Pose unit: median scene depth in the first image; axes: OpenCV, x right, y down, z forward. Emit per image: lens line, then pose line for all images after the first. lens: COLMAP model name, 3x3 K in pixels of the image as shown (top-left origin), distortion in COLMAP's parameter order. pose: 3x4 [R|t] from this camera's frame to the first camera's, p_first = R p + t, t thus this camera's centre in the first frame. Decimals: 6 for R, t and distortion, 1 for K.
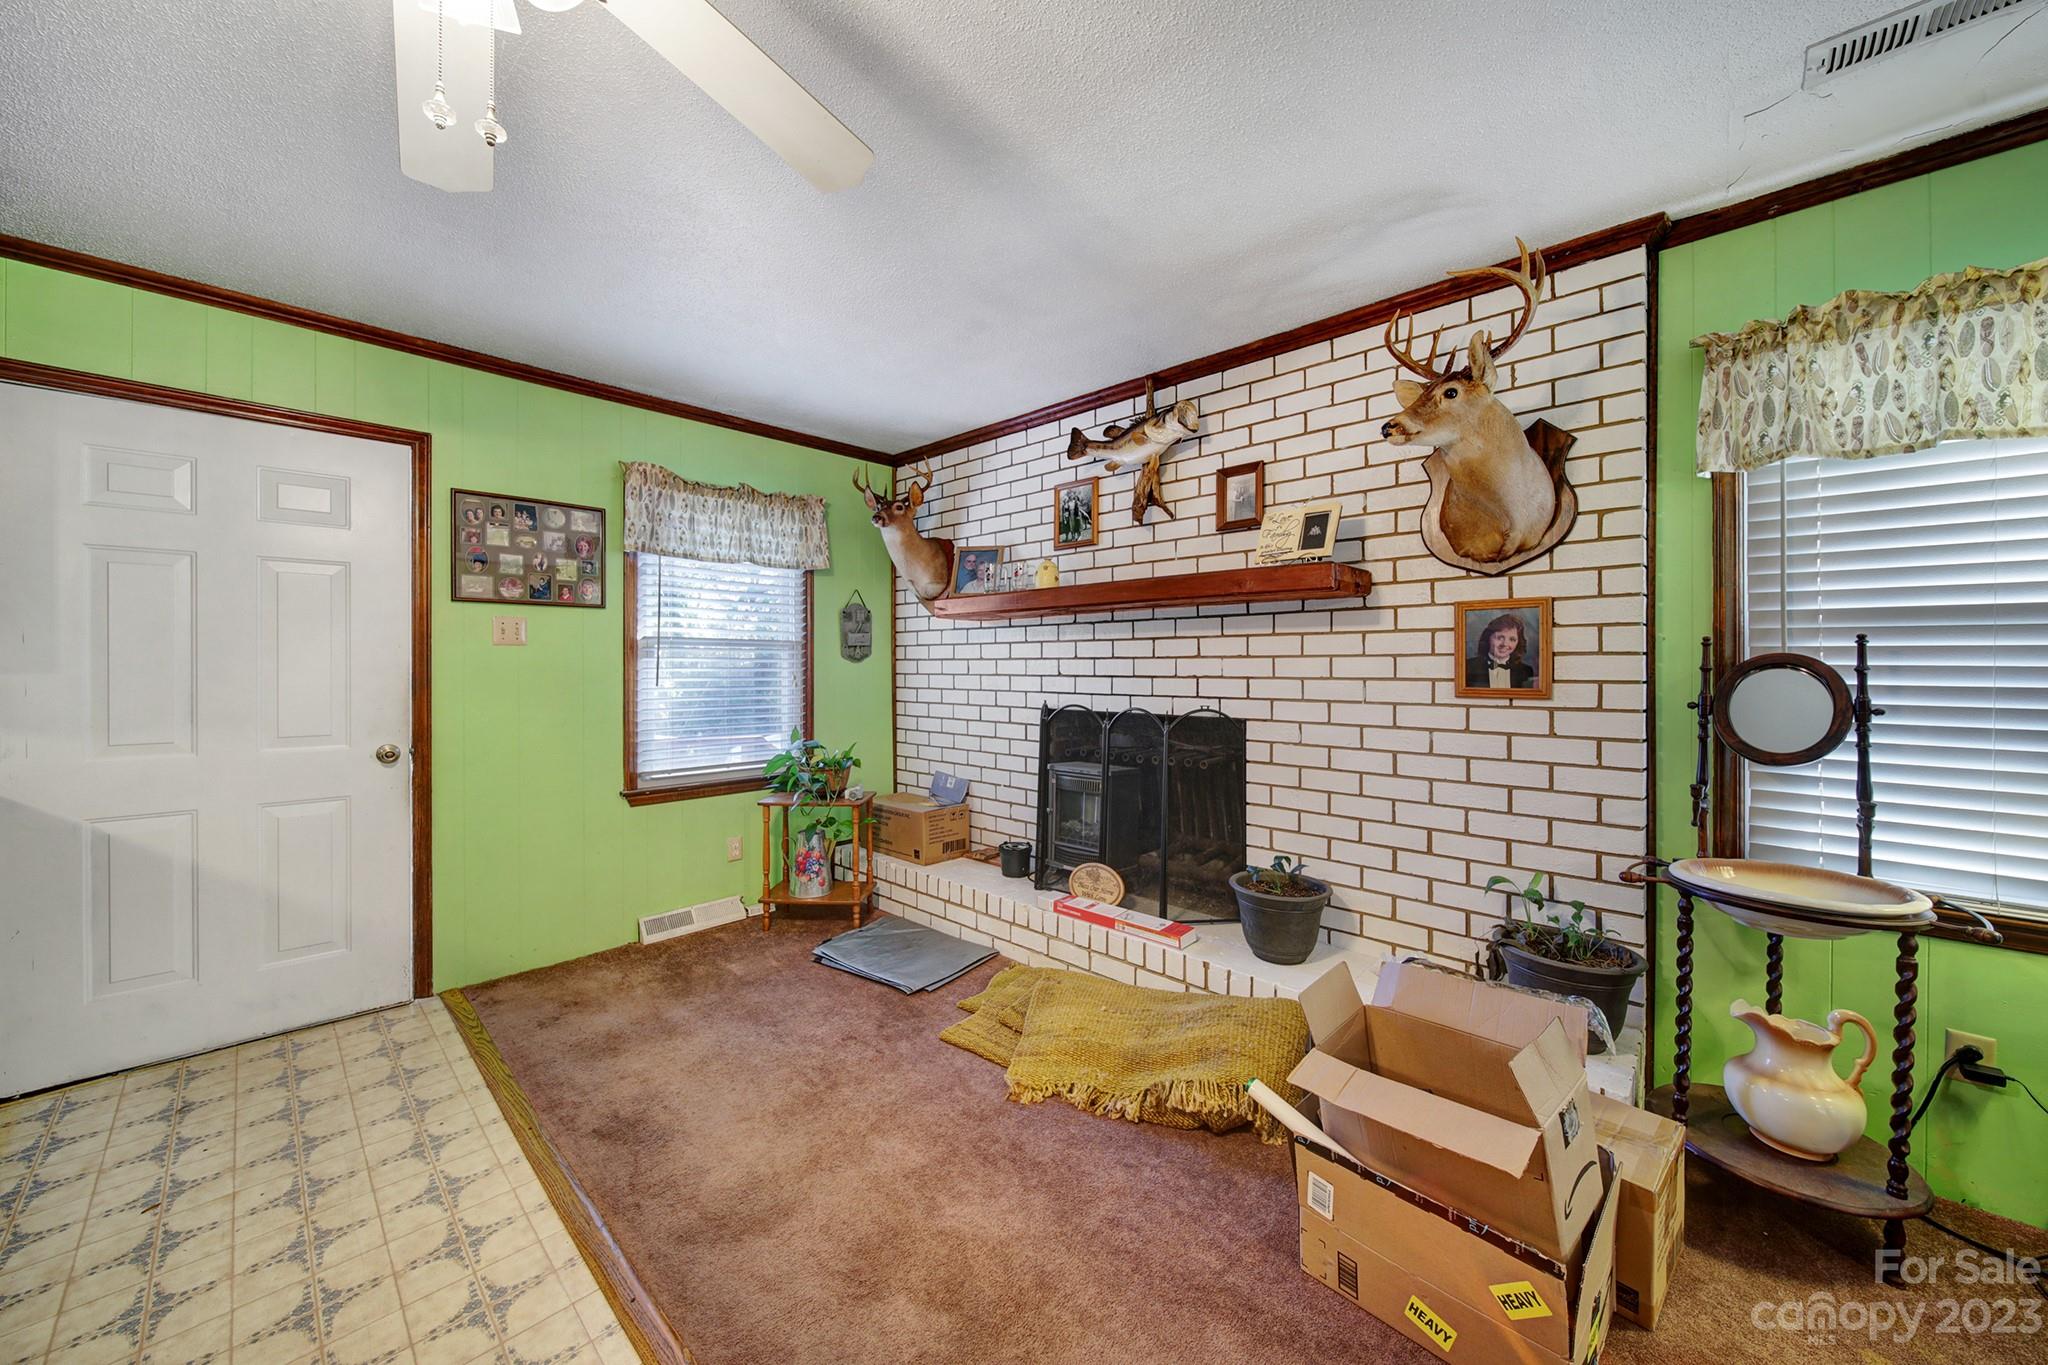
lens RADIAL K [[724.8, 0, 1018.6], [0, 724.8, 669.2], [0, 0, 1]] dist [-0.000372, -0.000135]
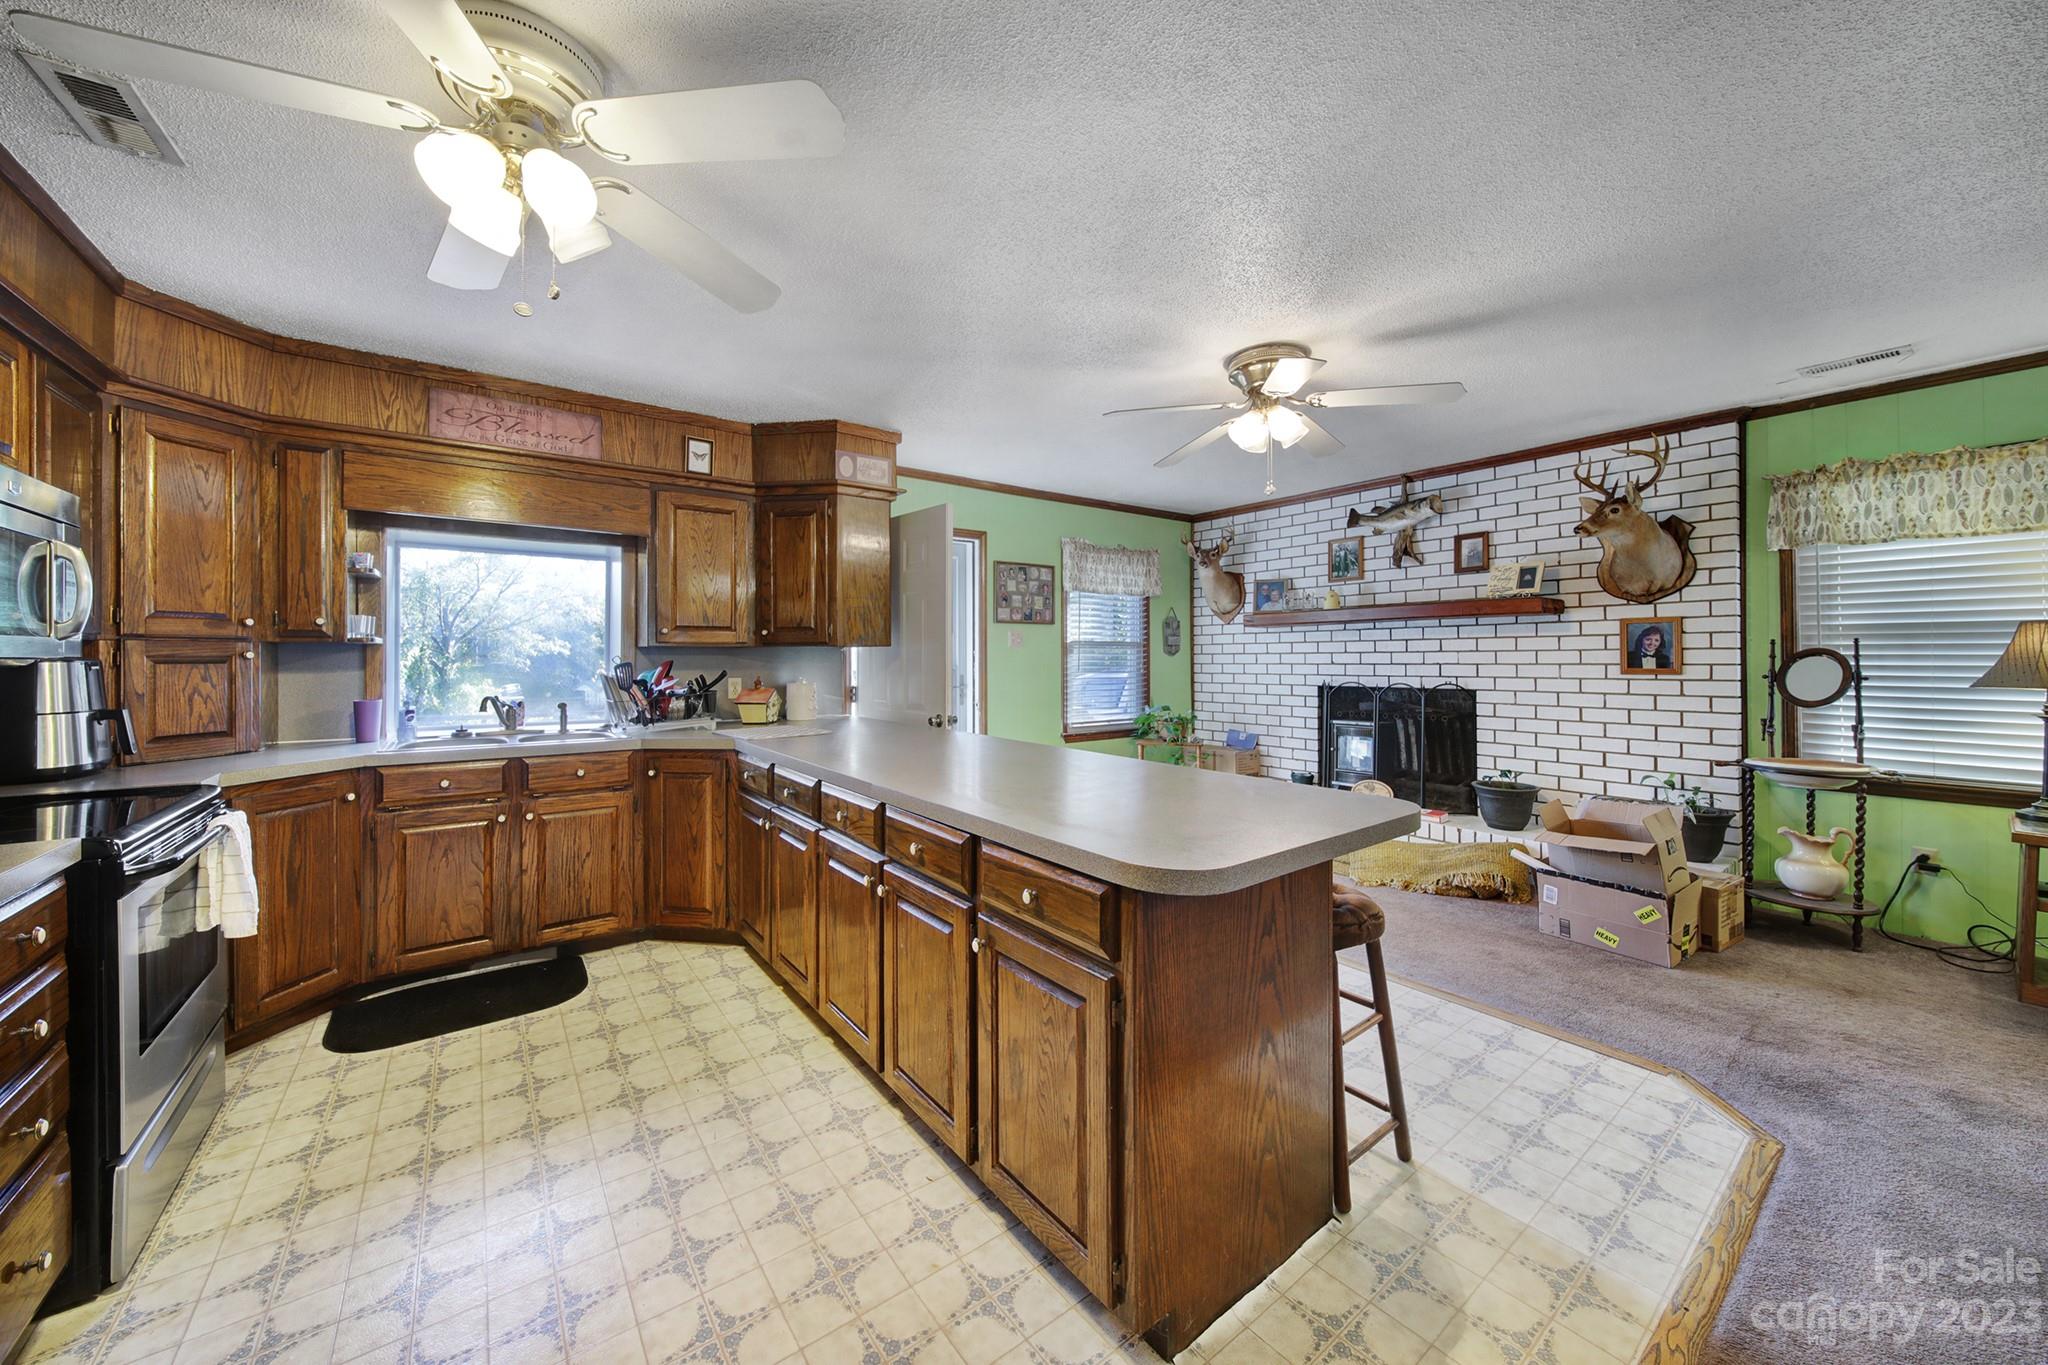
lens RADIAL K [[726.6, 0, 1005.6], [0, 726.6, 656.7], [0, 0, 1]] dist [-0.001895, -0.000503]
pose [[0.984728, -0.004155, -0.174049, -0.475086], [0.002490, 0.999949, -0.009783, 0.009280], [0.174081, 0.009200, 0.984688, -0.843228]]
